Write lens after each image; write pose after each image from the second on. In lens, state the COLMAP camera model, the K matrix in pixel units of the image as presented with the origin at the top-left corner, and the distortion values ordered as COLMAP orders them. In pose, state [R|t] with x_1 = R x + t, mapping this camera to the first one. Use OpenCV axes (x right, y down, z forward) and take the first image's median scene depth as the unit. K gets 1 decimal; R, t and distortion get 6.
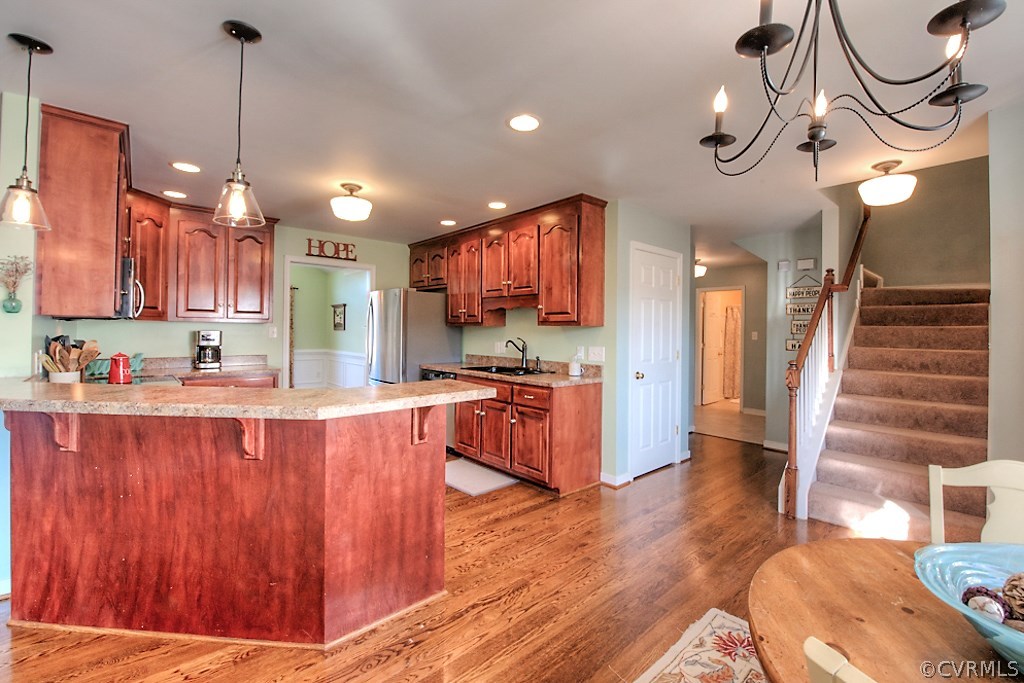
lens RADIAL K [[439.1, 0, 505.3], [0, 439.1, 326.9], [0, 0, 1]] dist [-0.018778, -0.000264]
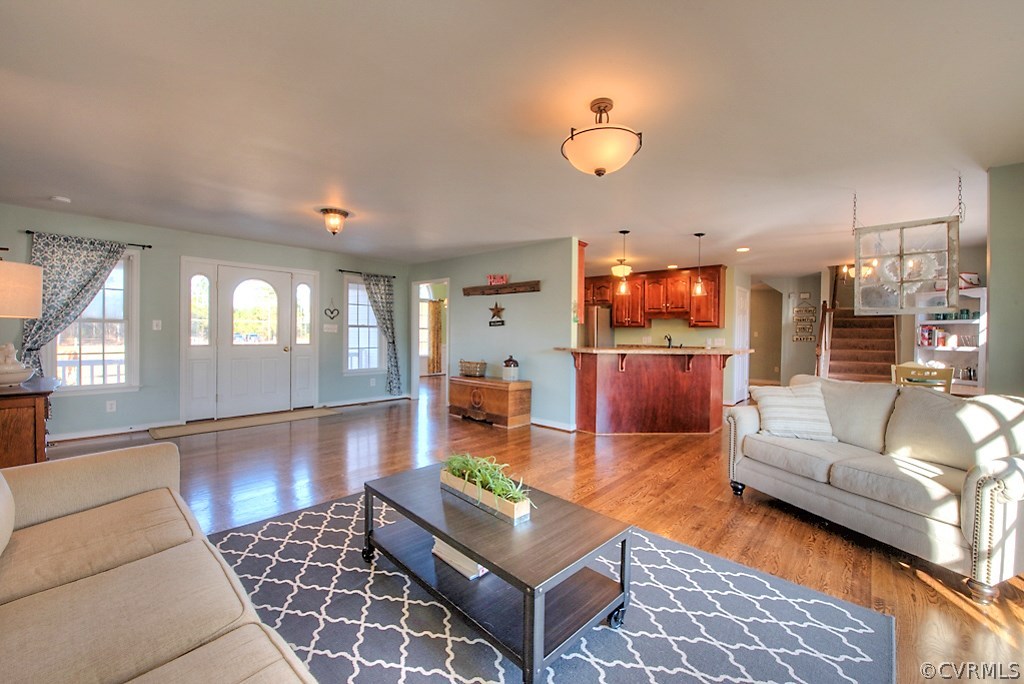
lens RADIAL K [[403.6, 0, 514.8], [0, 403.6, 334.4], [0, 0, 1]] dist [-0.020627, -0.000717]
pose [[0.994141, 0.000815, 0.108087, -0.967048], [-0.002570, 0.999867, 0.016095, -0.000209], [-0.108060, -0.016278, 0.994011, -0.763050]]
